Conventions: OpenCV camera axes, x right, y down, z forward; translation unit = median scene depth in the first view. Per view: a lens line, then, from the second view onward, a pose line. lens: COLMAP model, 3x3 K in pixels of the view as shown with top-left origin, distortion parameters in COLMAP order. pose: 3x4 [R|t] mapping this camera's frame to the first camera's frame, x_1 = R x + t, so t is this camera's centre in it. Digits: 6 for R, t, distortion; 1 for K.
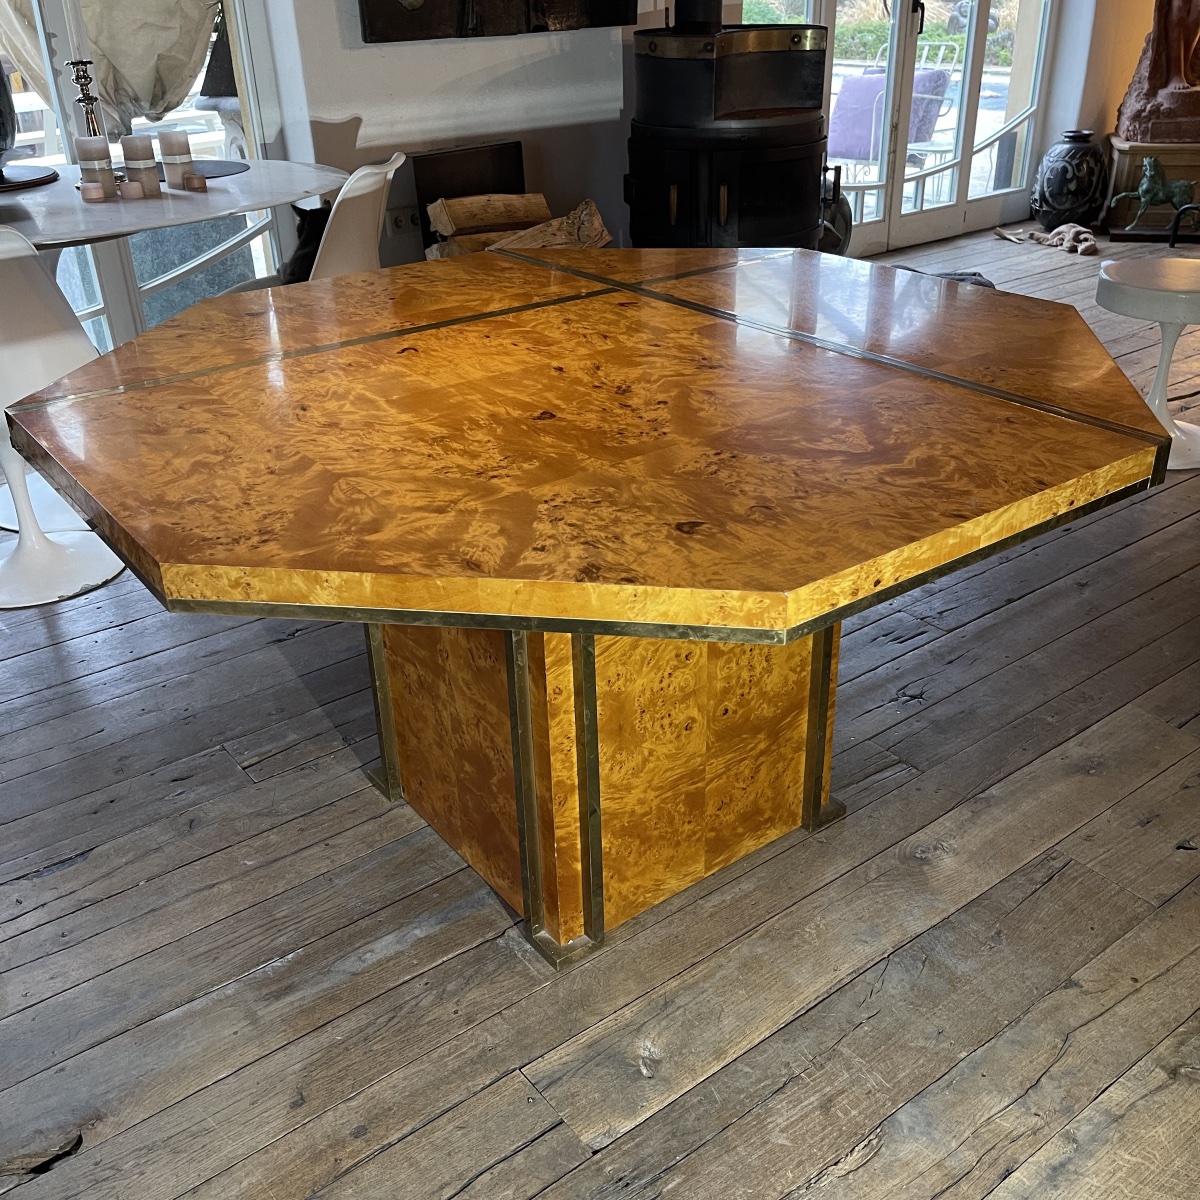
lens RADIAL K [[1213.0, 0, 600.0], [0, 1213.0, 600.0], [0, 0, 1]] dist [0.029466, -0.023414]
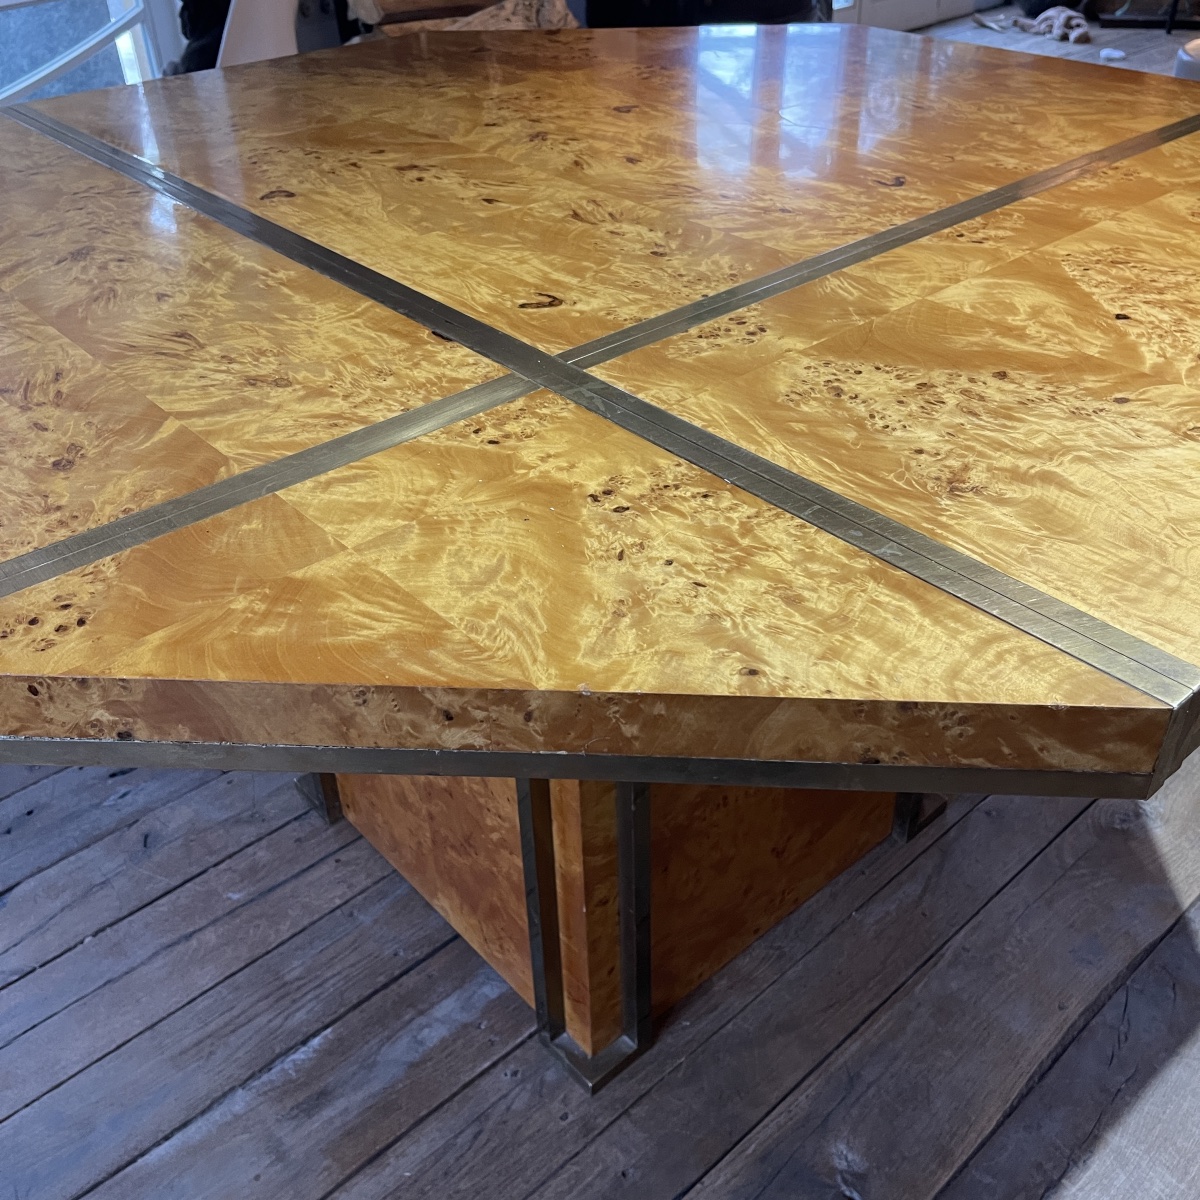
lens RADIAL K [[1213.0, 0, 600.0], [0, 1213.0, 600.0], [0, 0, 1]] dist [0.029466, -0.023414]
pose [[0.995282, -0.056077, 0.079177, -0.096580], [0.045014, 0.989798, 0.135179, -0.042094], [-0.085950, -0.130977, 0.987653, 0.229132]]
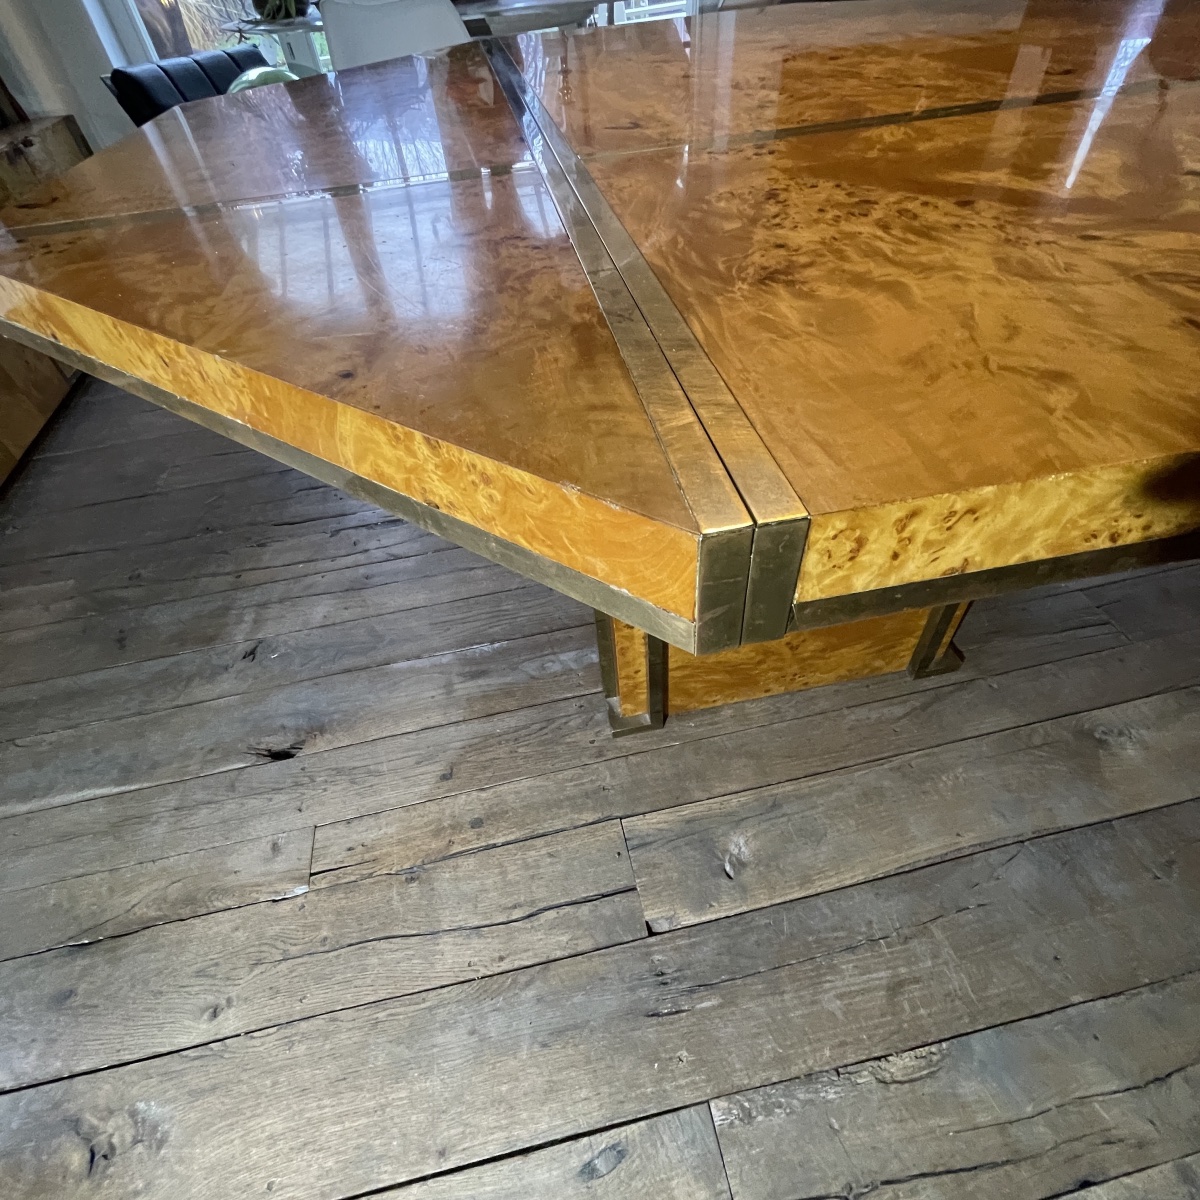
lens RADIAL K [[645.3, 0, 593.7], [0, 645.3, 597.9], [0, 0, 1]] dist [-0.020472, 0.010215]
pose [[0.901563, 0.282218, -0.327930, 0.031992], [-0.153918, 0.917590, 0.366521, -0.009943], [0.404344, -0.279968, 0.870703, 0.351833]]
